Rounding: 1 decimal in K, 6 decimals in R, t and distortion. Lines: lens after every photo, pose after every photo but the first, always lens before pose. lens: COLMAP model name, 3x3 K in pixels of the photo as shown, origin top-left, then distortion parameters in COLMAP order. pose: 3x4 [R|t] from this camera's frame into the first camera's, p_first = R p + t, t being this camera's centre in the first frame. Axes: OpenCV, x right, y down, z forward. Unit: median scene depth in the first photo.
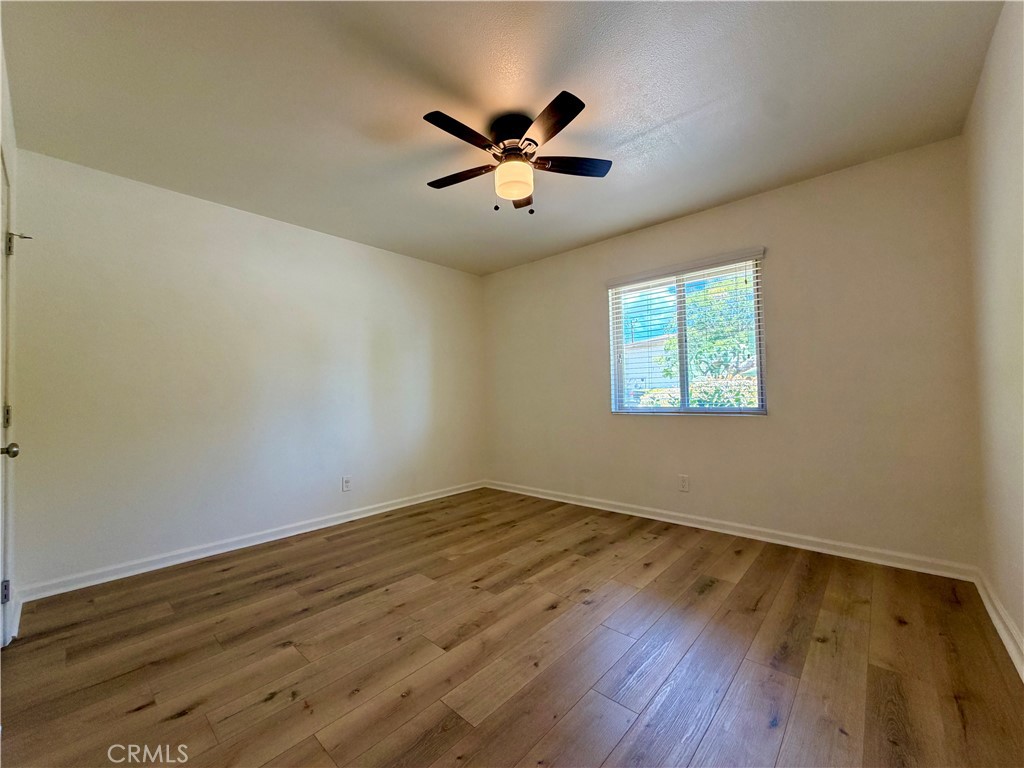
lens RADIAL K [[408.5, 0, 513.7], [0, 408.5, 383.8], [0, 0, 1]] dist [-0.001346, 0.000704]
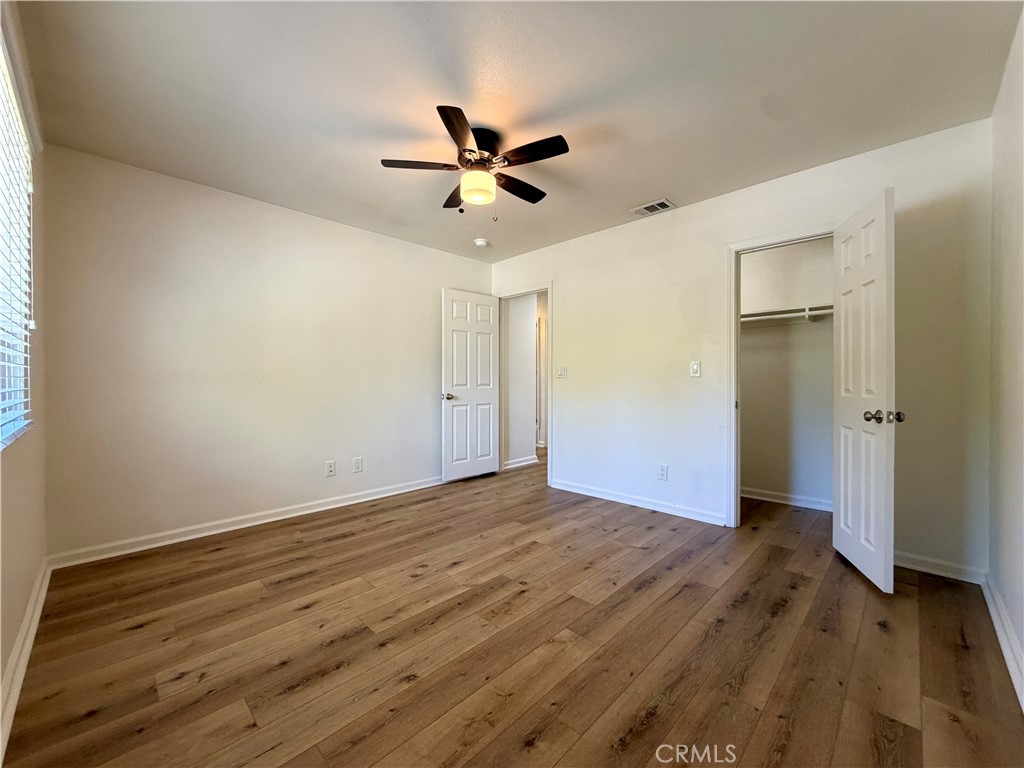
lens RADIAL K [[408.5, 0, 513.8], [0, 408.5, 381.5], [0, 0, 1]] dist [-0.001346, 0.000704]
pose [[-0.998908, 0.021060, 0.041716, -0.118018], [0.019901, 0.999410, -0.028009, 0.047506], [-0.042281, -0.027148, -0.998737, 1.921658]]
